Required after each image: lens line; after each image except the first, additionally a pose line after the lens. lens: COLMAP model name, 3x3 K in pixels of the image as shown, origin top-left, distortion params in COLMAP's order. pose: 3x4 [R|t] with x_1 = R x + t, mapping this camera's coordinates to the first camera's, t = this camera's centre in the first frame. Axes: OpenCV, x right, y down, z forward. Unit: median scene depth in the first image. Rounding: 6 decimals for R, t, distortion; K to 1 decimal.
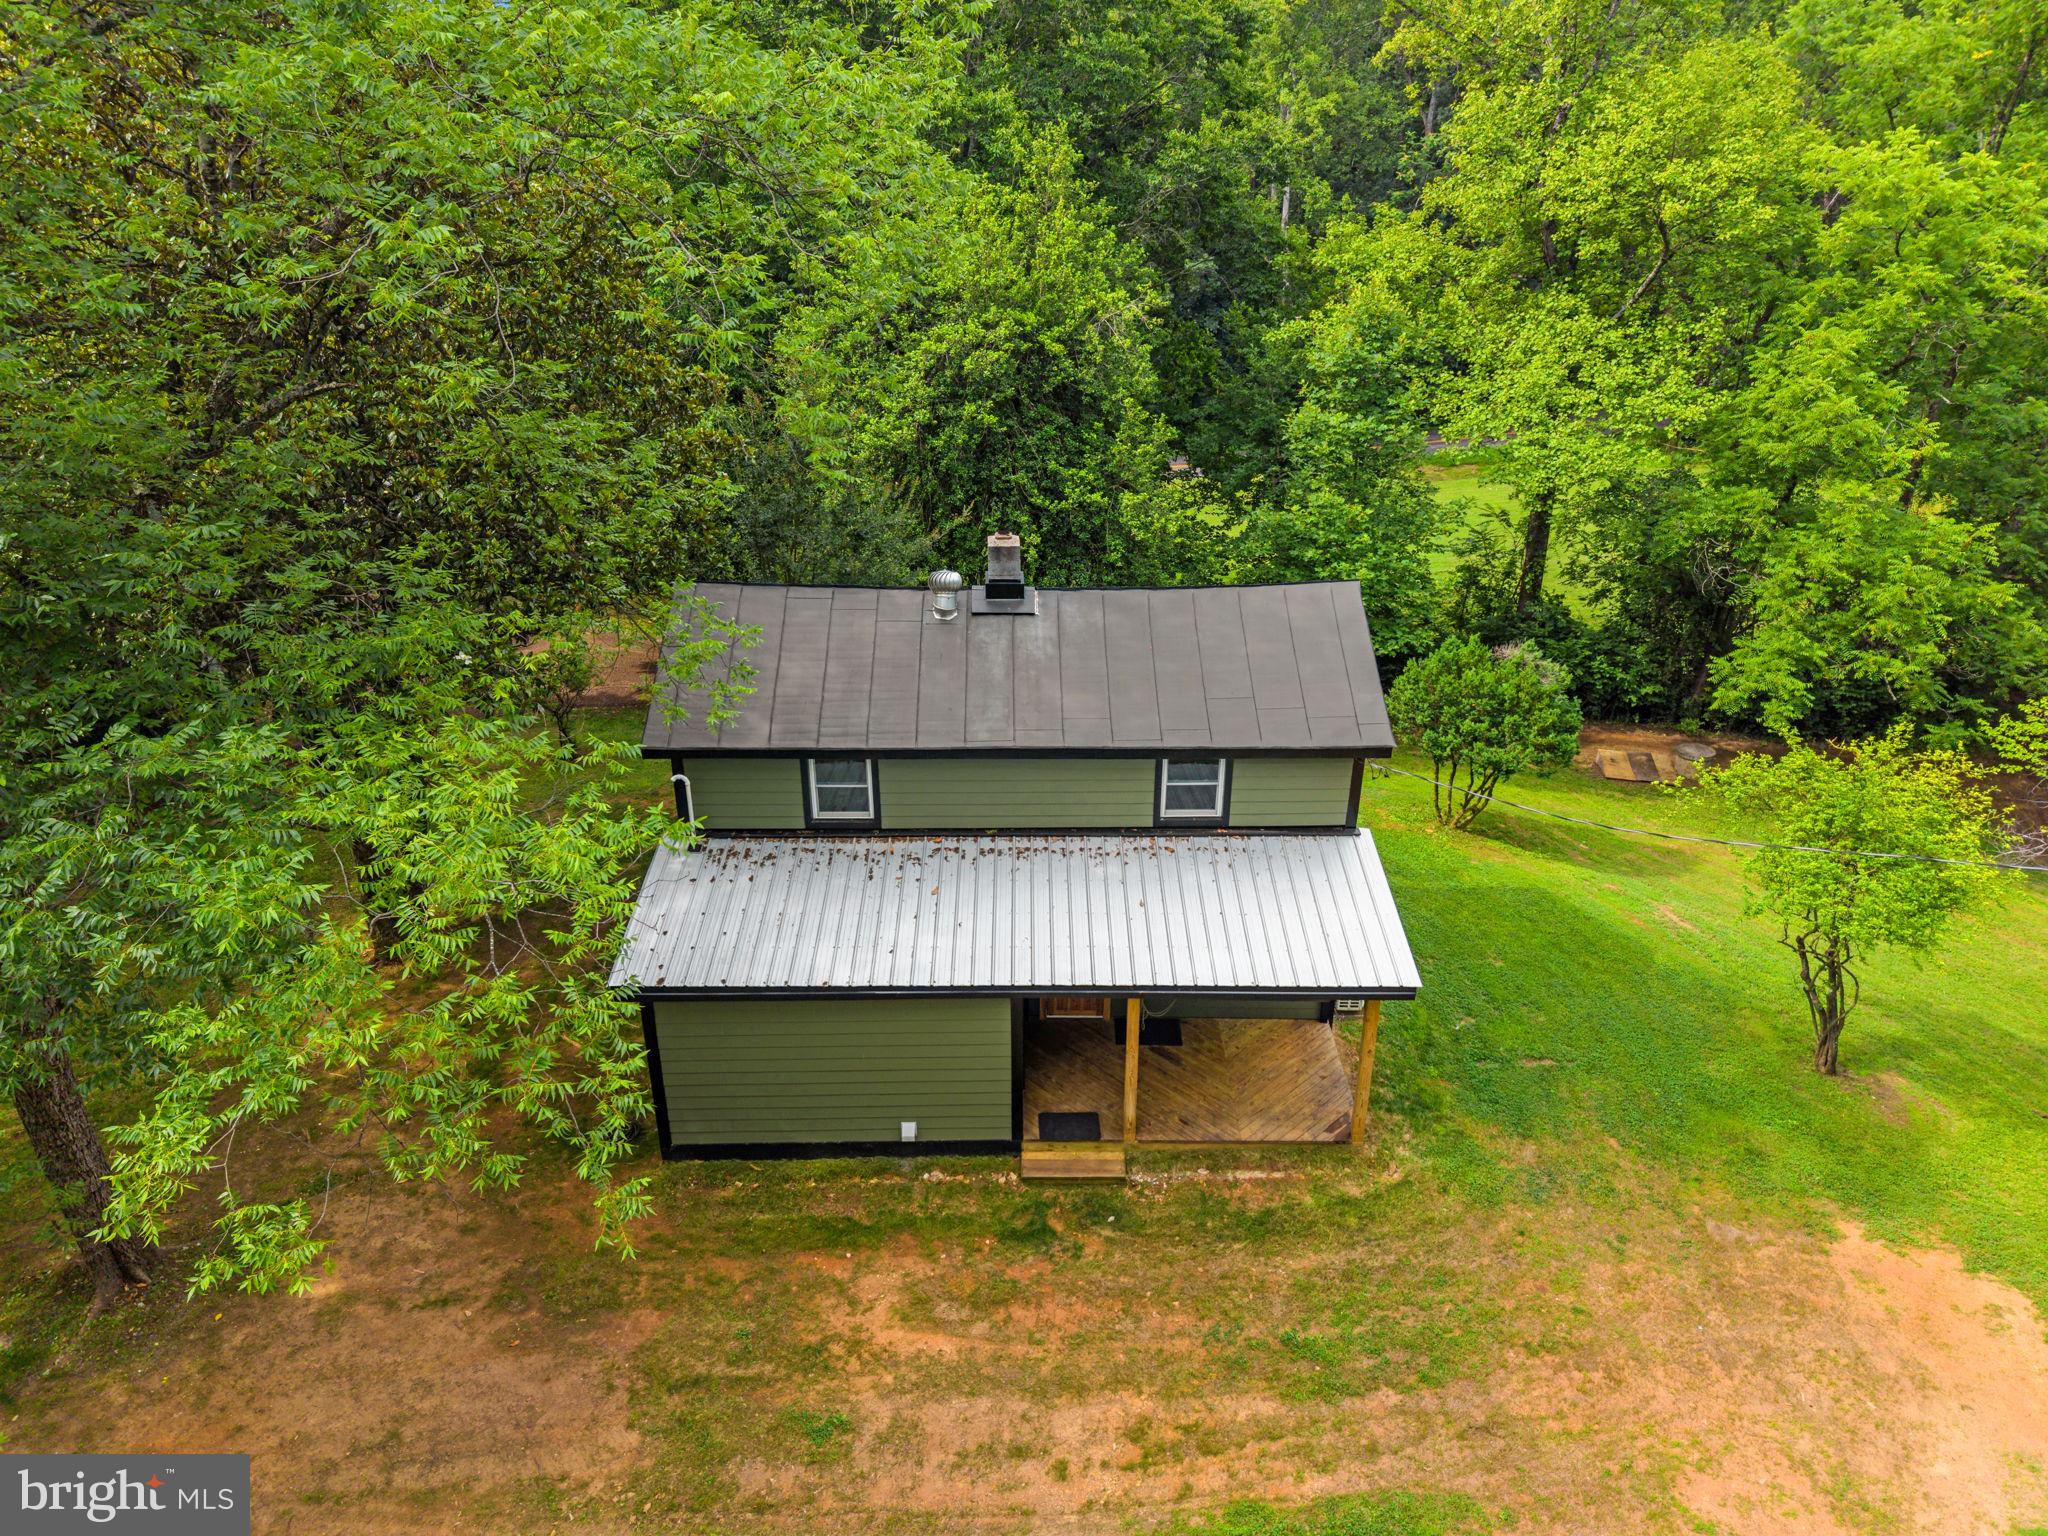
lens RADIAL K [[1382.3, 0, 1036.9], [0, 1382.3, 772.0], [0, 0, 1]] dist [0.037589, -0.034060]
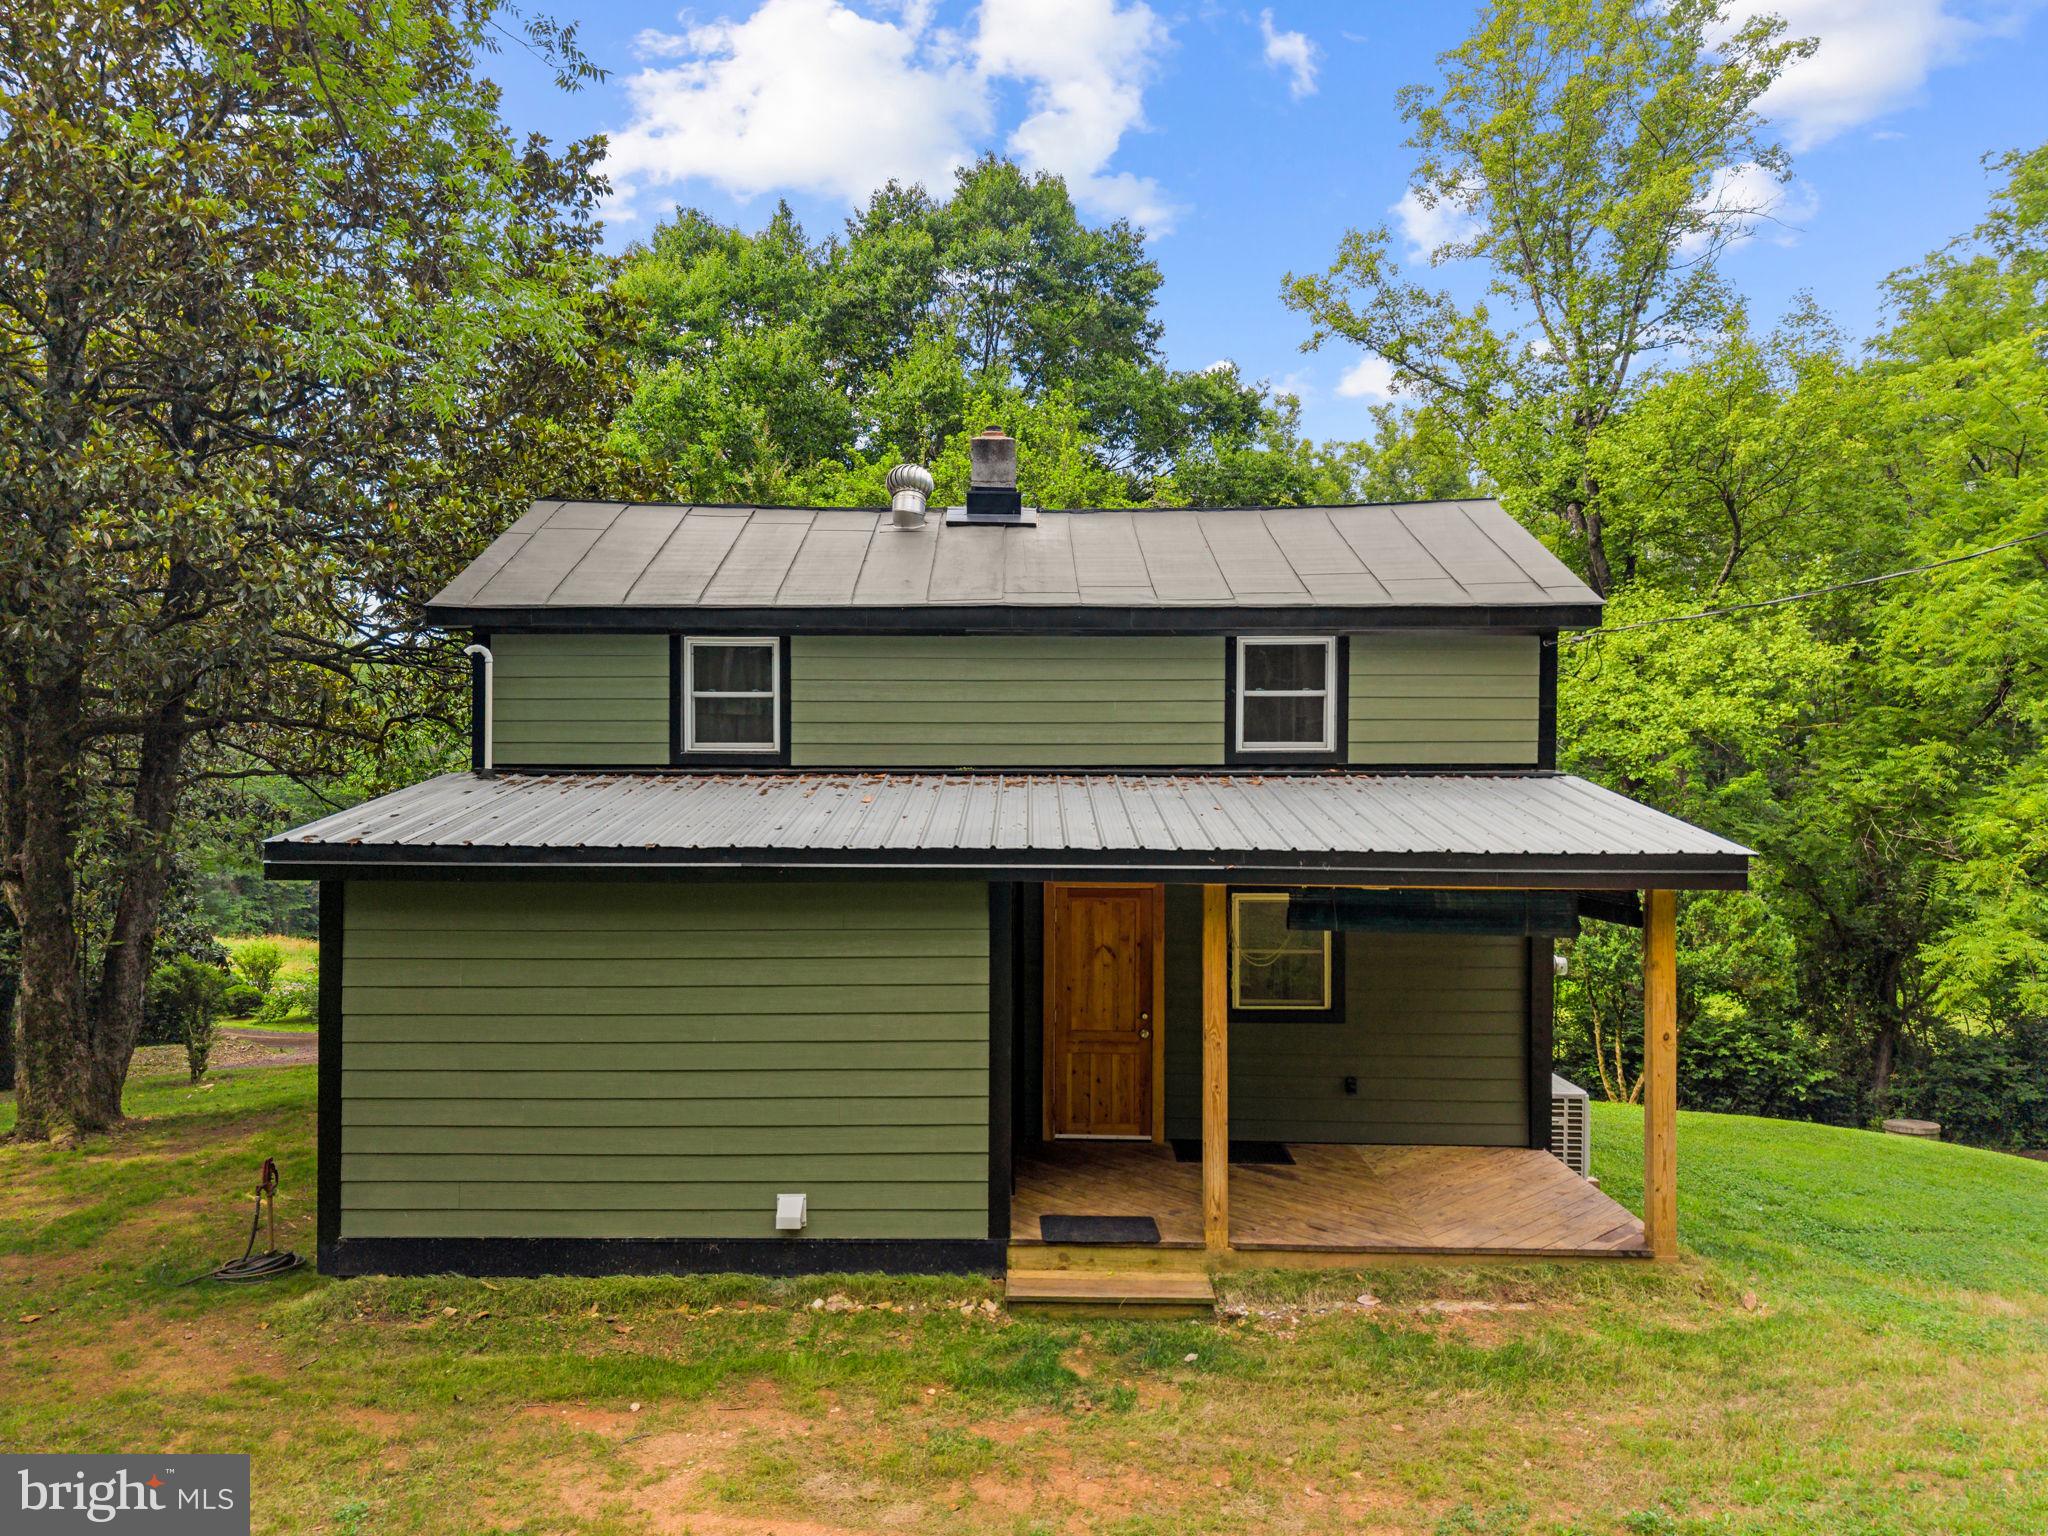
lens RADIAL K [[1420.2, 0, 996.8], [0, 1420.2, 771.4], [0, 0, 1]] dist [0.007770, -0.000167]
pose [[0.999483, 0.001345, -0.032113, 0.001844], [-0.015098, 0.901685, -0.432130, 0.340265], [0.028375, 0.432392, 0.901239, 0.450198]]
